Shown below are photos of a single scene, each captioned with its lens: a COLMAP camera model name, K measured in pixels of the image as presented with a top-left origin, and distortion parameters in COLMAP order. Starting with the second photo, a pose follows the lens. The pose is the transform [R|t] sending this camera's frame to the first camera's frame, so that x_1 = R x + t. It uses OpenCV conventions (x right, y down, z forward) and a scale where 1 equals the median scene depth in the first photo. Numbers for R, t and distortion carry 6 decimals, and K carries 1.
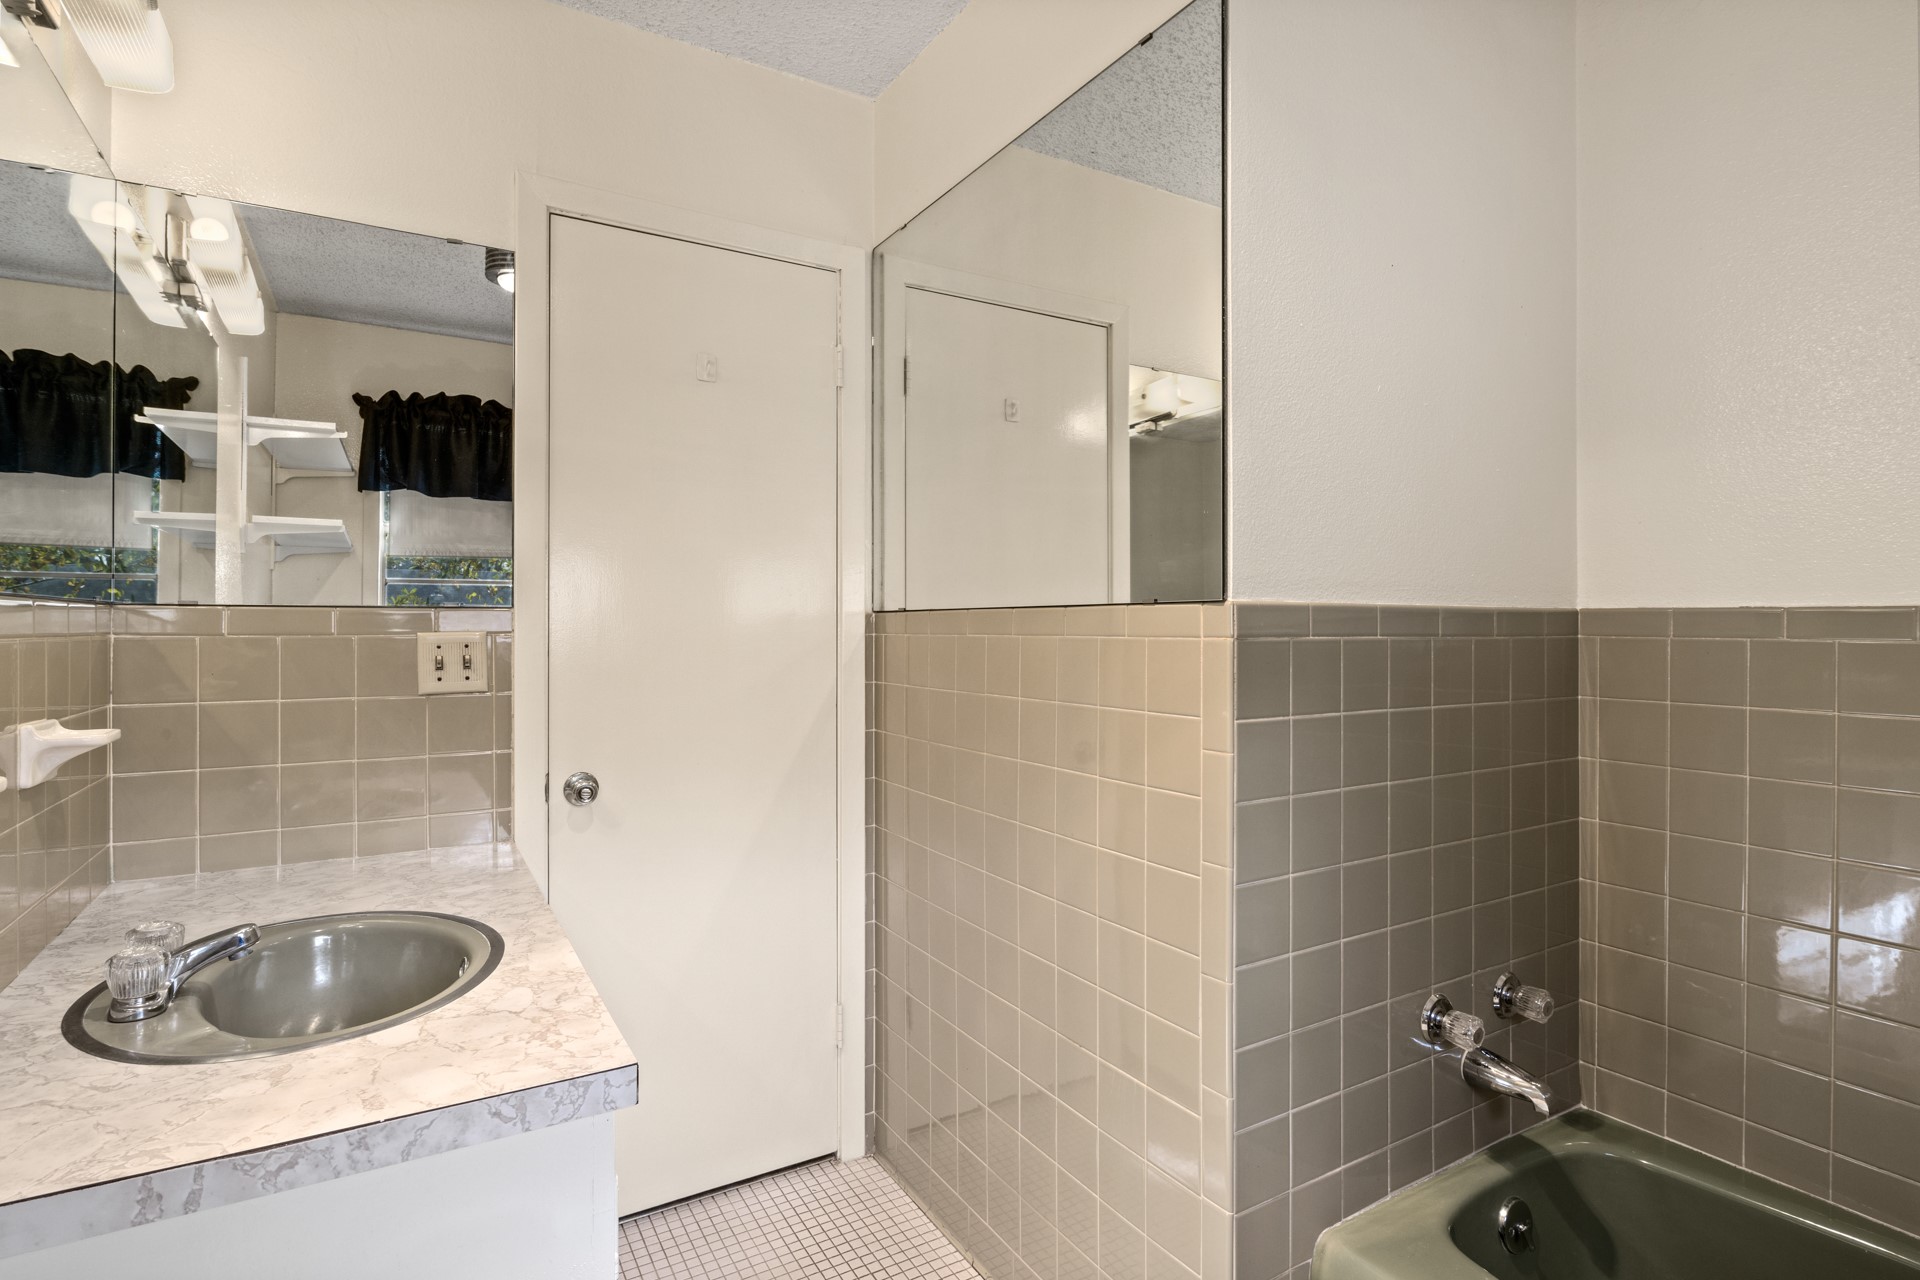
lens RADIAL K [[967.5, 0, 970.6], [0, 967.5, 618.5], [0, 0, 1]] dist [-0.000124, -0.000580]
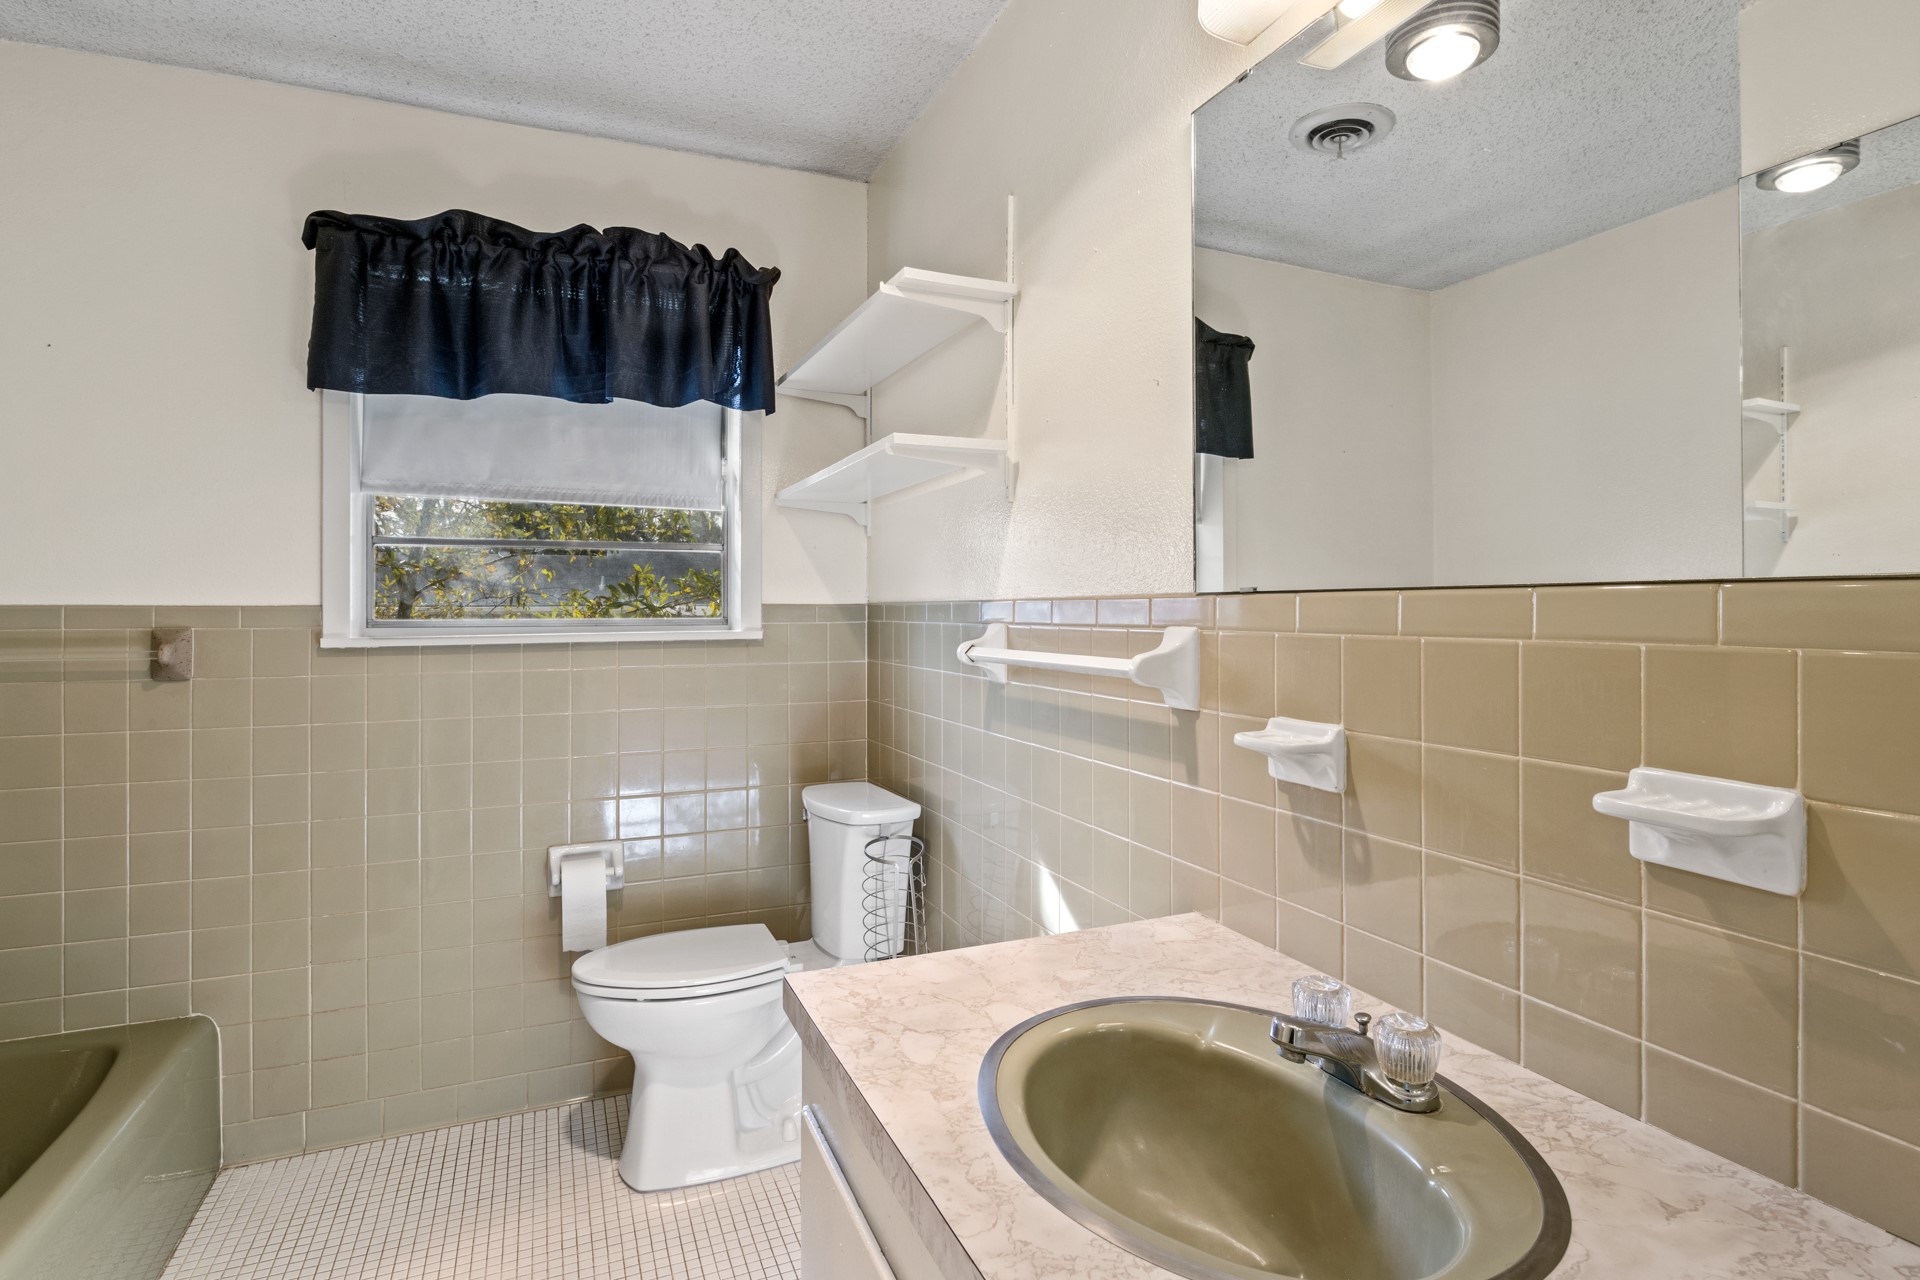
lens RADIAL K [[967.5, 0, 970.6], [0, 967.5, 618.5], [0, 0, 1]] dist [-0.000124, -0.000580]
pose [[-0.991677, -0.001902, 0.128737, -0.660194], [-0.001908, 0.999998, 0.000073, 0.005937], [-0.128737, -0.000173, -0.991679, 1.958944]]
